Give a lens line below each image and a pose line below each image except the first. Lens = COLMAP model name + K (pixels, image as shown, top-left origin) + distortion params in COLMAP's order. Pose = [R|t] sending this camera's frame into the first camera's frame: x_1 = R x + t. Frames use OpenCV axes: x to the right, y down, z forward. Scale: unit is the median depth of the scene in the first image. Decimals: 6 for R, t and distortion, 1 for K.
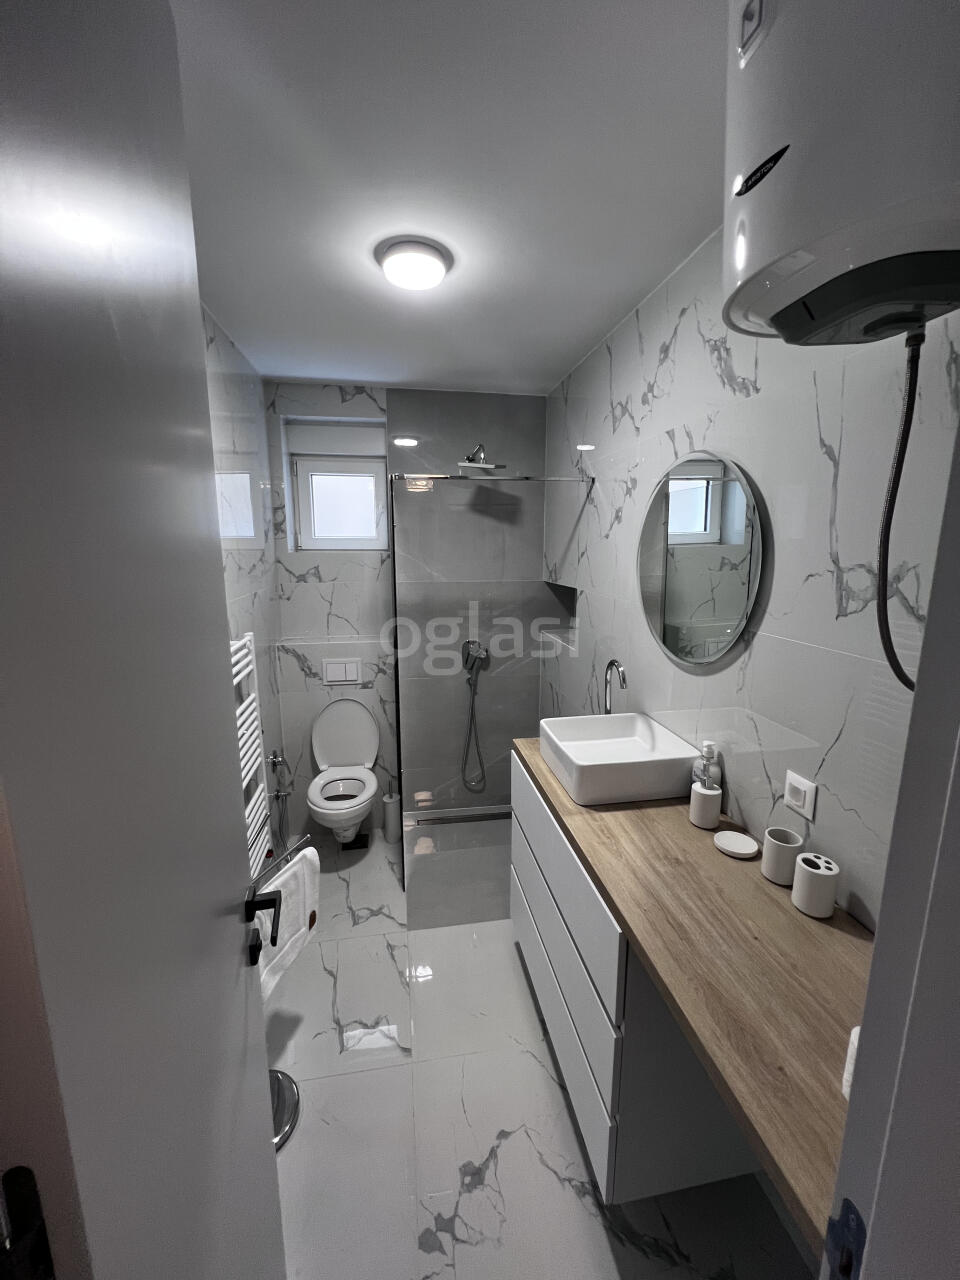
lens RADIAL K [[514.0, 0, 480.9], [0, 514.0, 638.1], [0, 0, 1]] dist [-0.003526, 0.000883]
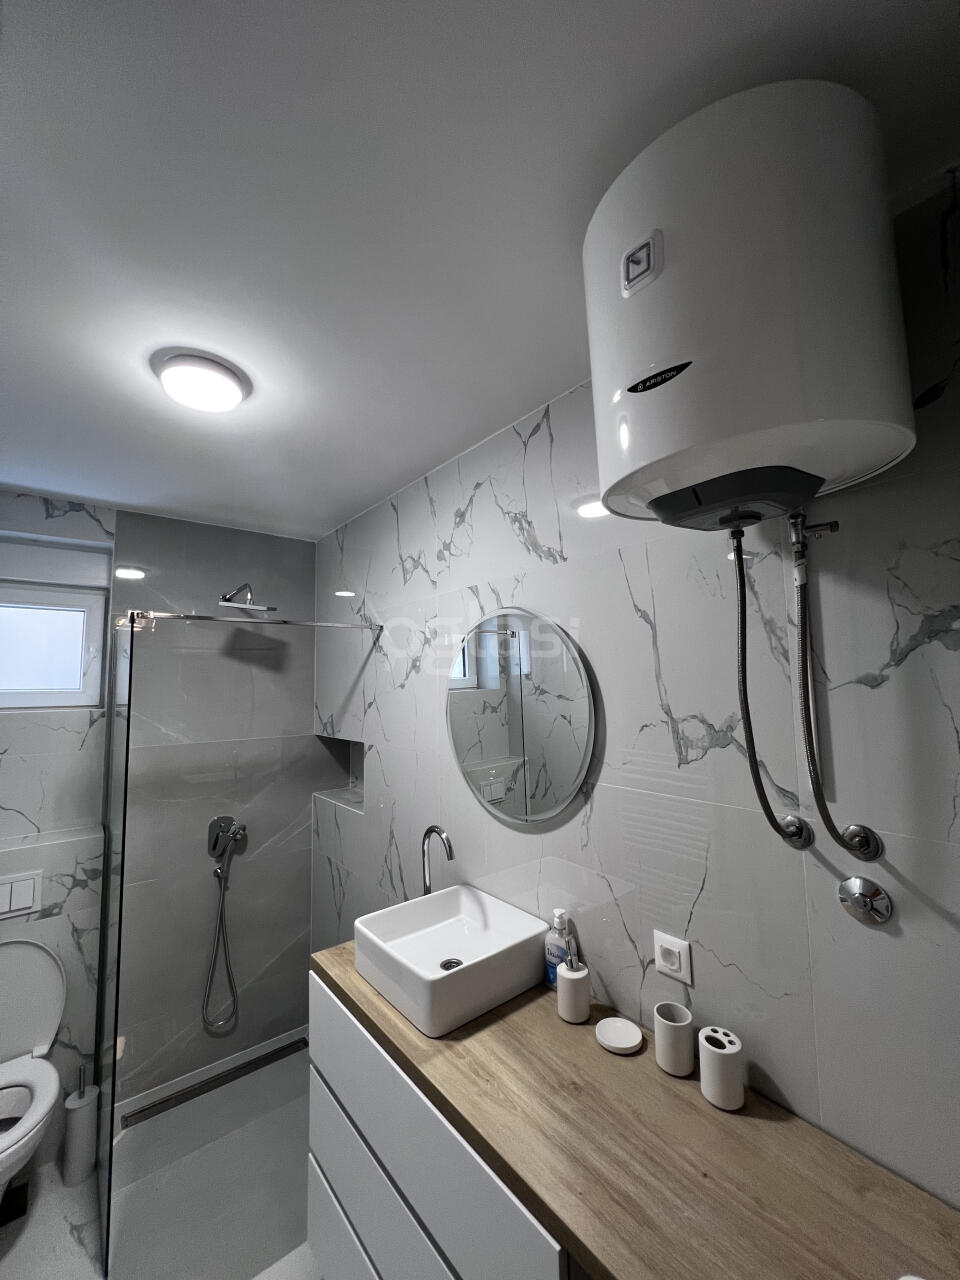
lens RADIAL K [[514.0, 0, 480.7], [0, 514.0, 638.7], [0, 0, 1]] dist [-0.003526, 0.000883]
pose [[0.871747, 0.027705, 0.489172, -0.075561], [0.104743, 0.964781, -0.241303, -0.031681], [-0.478629, 0.261592, 0.838143, 0.094410]]
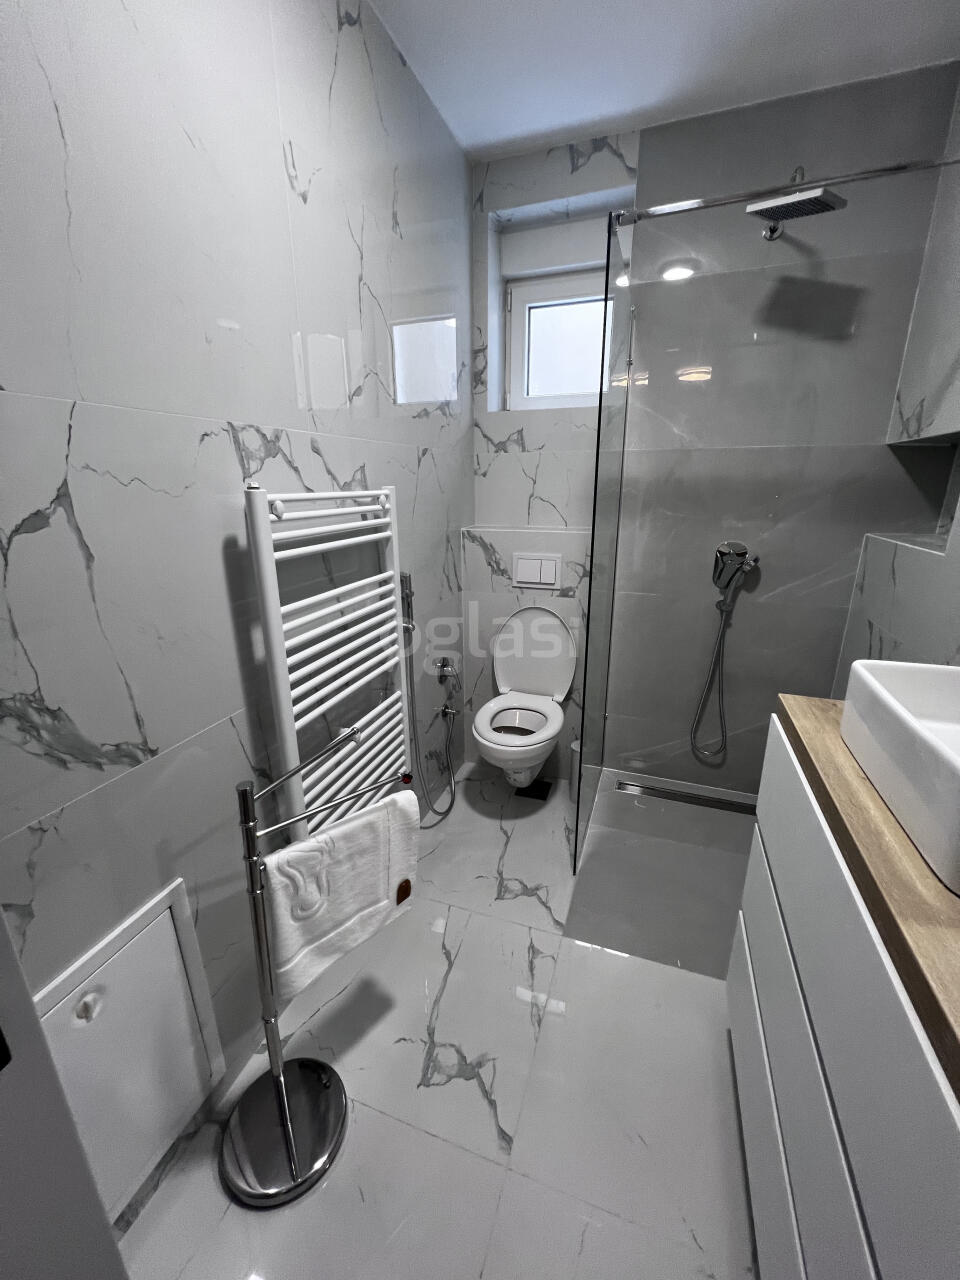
lens RADIAL K [[514.0, 0, 480.2], [0, 514.0, 638.2], [0, 0, 1]] dist [-0.003526, 0.000883]
pose [[0.874693, 0.134814, -0.465550, 0.024318], [-0.080531, 0.987610, 0.134686, 0.071417], [0.477940, -0.080318, 0.874713, 0.305048]]
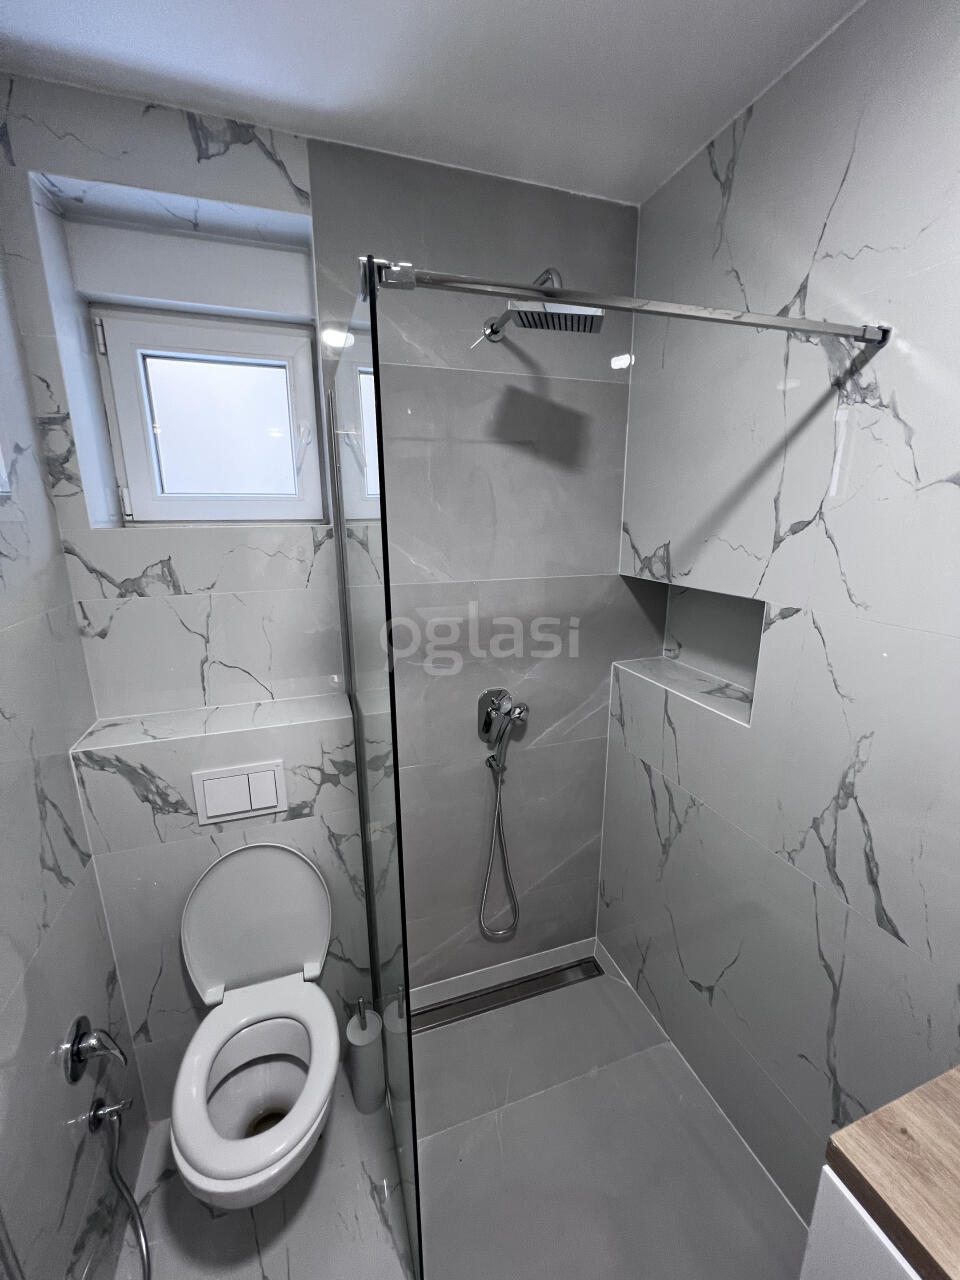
lens RADIAL K [[514.0, 0, 479.4], [0, 514.0, 638.5], [0, 0, 1]] dist [-0.003526, 0.000883]
pose [[0.986263, -0.046242, 0.158579, -0.134345], [0.036671, 0.997355, 0.062759, -0.095920], [-0.161062, -0.056082, 0.985350, 0.551328]]
